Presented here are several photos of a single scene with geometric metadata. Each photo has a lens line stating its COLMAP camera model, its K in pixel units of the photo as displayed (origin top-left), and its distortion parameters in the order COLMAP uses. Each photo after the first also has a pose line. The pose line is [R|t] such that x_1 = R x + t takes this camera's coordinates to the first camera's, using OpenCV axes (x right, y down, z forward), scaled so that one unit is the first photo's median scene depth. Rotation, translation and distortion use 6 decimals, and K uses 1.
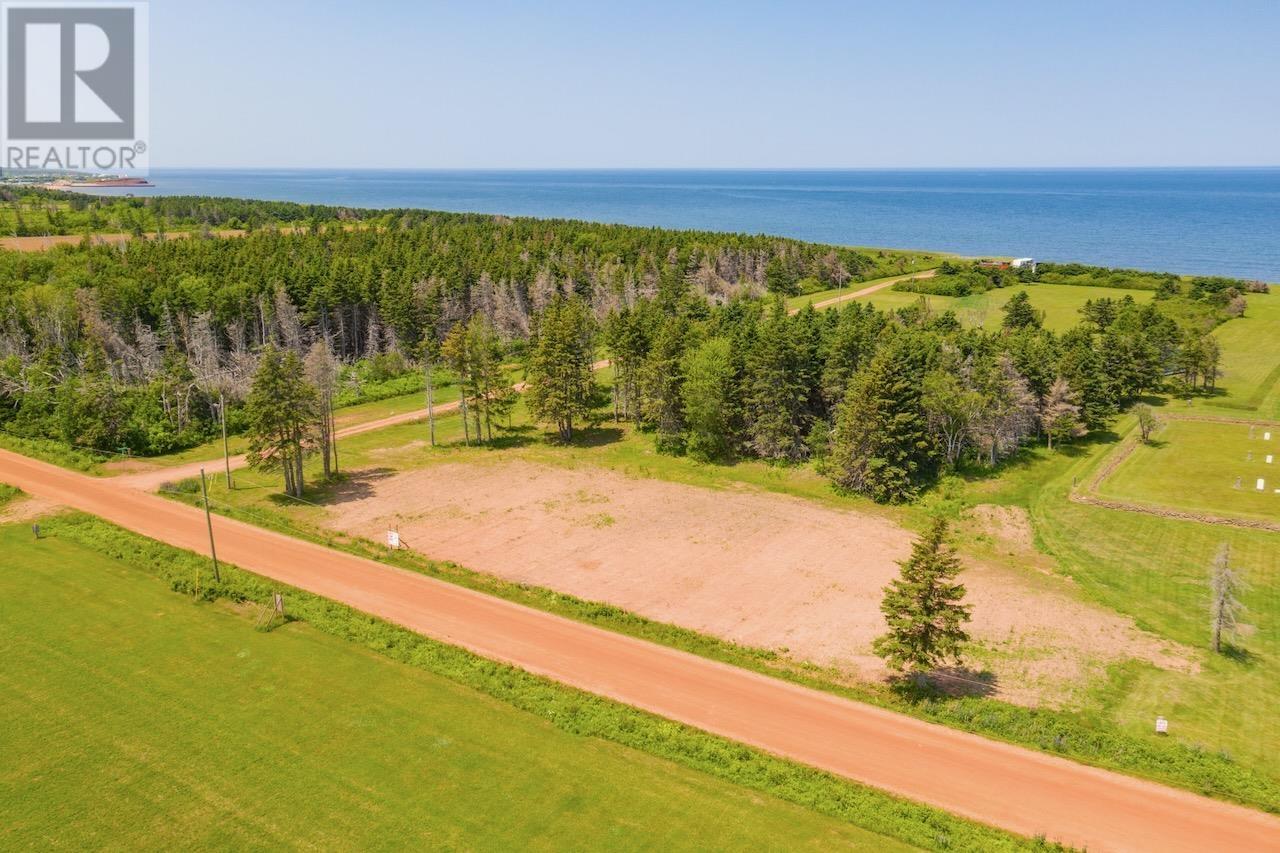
lens RADIAL K [[1004.8, 0, 642.1], [0, 1004.8, 399.7], [0, 0, 1]] dist [-0.004826, -0.003928]
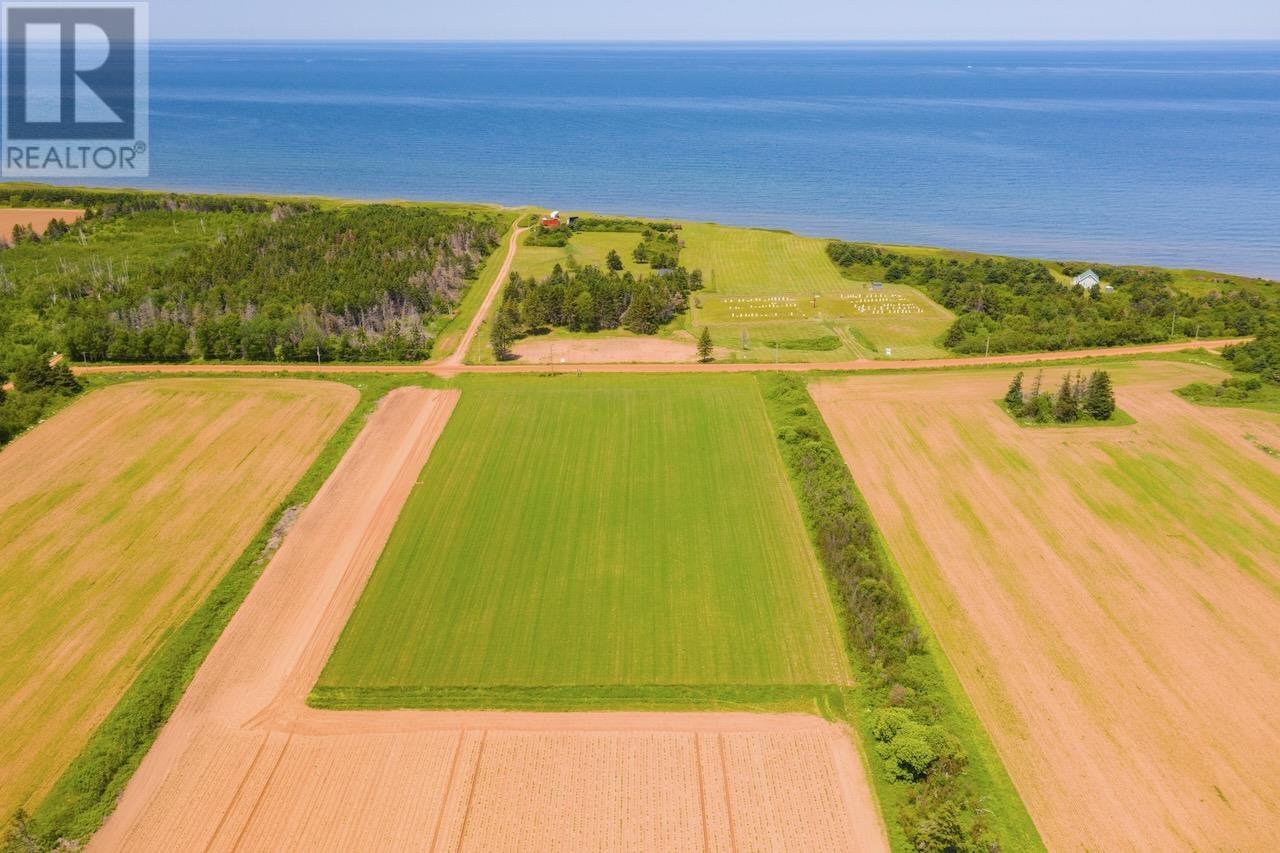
lens RADIAL K [[1030.5, 0, 649.9], [0, 1030.5, 425.1], [0, 0, 1]] dist [-0.006364, 0.005473]
pose [[0.814311, -0.194816, 0.546759, -1.568720], [0.121284, 0.978307, 0.167948, -0.169347], [-0.567616, -0.070448, 0.820273, -1.733569]]
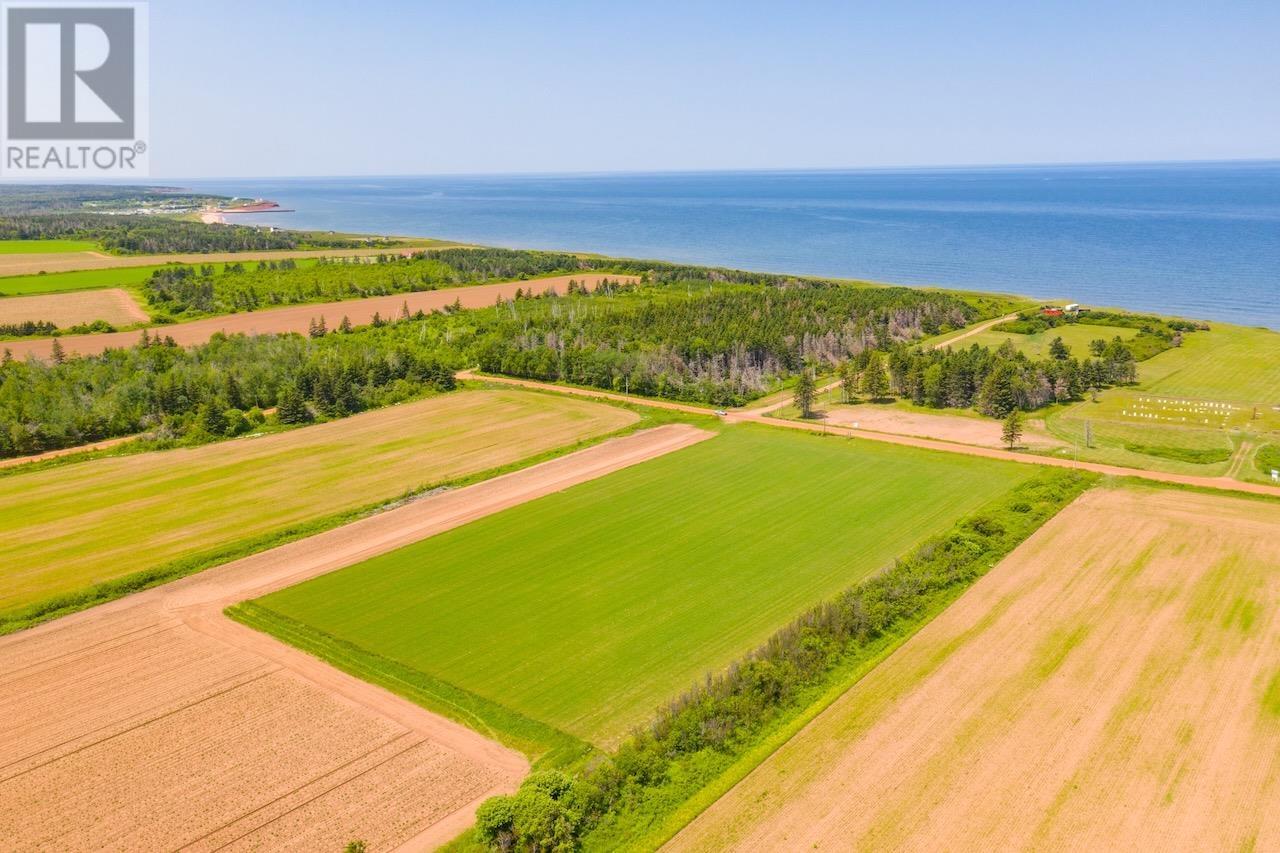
lens RADIAL K [[1030.5, 0, 649.9], [0, 1030.5, 425.1], [0, 0, 1]] dist [-0.006364, 0.005473]
pose [[0.998301, -0.002275, -0.058230, -0.551853], [0.003282, 0.999847, 0.017196, 0.055818], [0.058182, -0.017358, 0.998155, -1.907004]]
